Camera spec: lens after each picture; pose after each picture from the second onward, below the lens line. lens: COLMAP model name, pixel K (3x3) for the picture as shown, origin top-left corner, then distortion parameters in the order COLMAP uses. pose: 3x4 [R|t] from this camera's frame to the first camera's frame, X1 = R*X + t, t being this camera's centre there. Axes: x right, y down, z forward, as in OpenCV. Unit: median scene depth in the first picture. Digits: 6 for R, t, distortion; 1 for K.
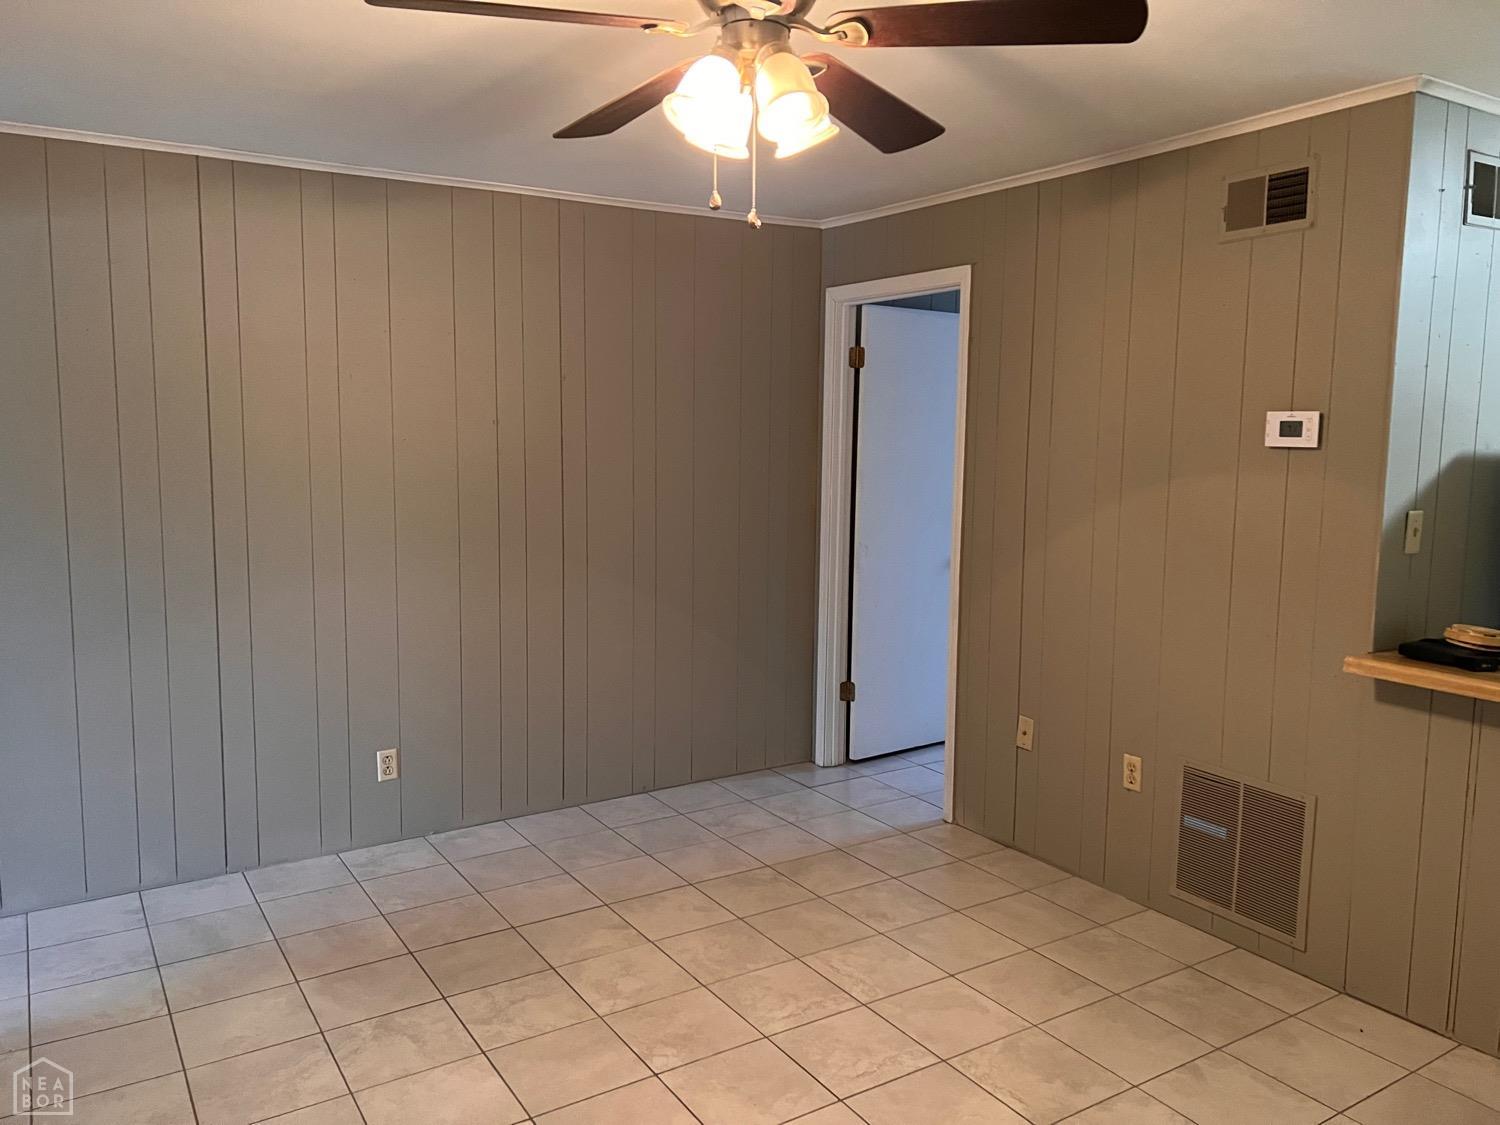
lens RADIAL K [[1133.1, 0, 750.0], [0, 1133.1, 562.5], [0, 0, 1]] dist [-0.004821, 0.000774]
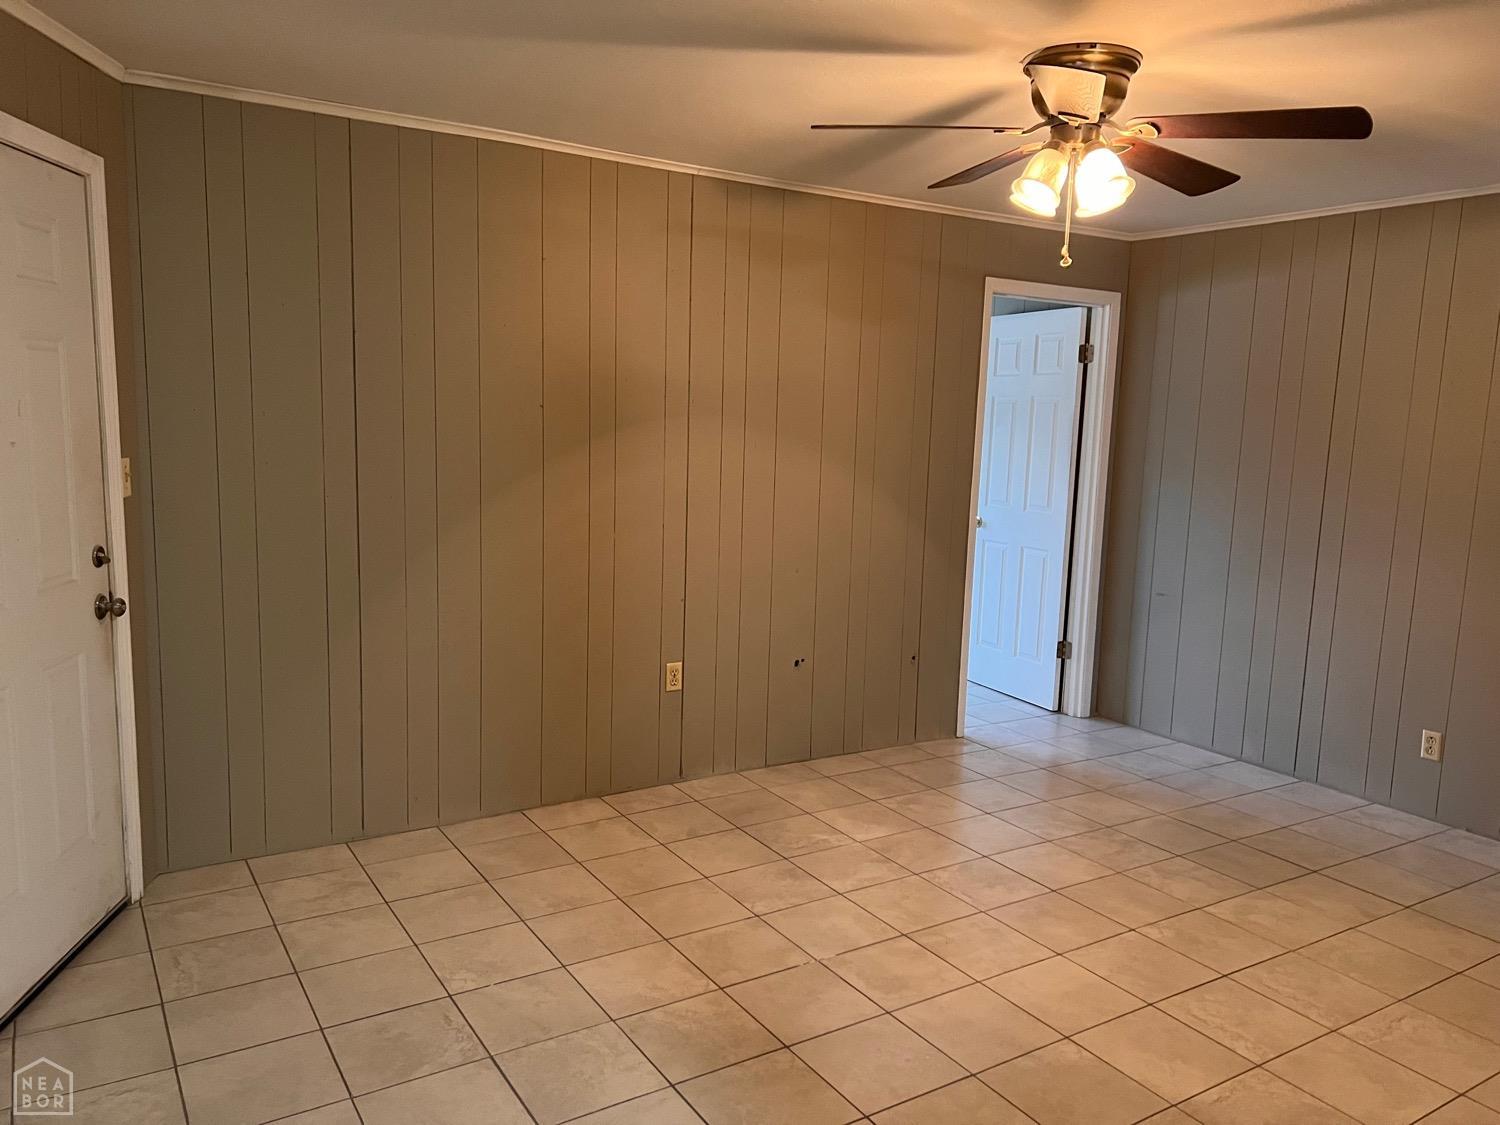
lens RADIAL K [[1138.9, 0, 750.0], [0, 1138.9, 562.5], [0, 0, 1]] dist [0.114013, -0.098409]
pose [[-0.003007, 0.137202, -0.990539, 0.965153], [-0.150595, 0.979184, 0.136086, -0.057134], [0.988591, 0.149579, 0.017718, 0.401192]]
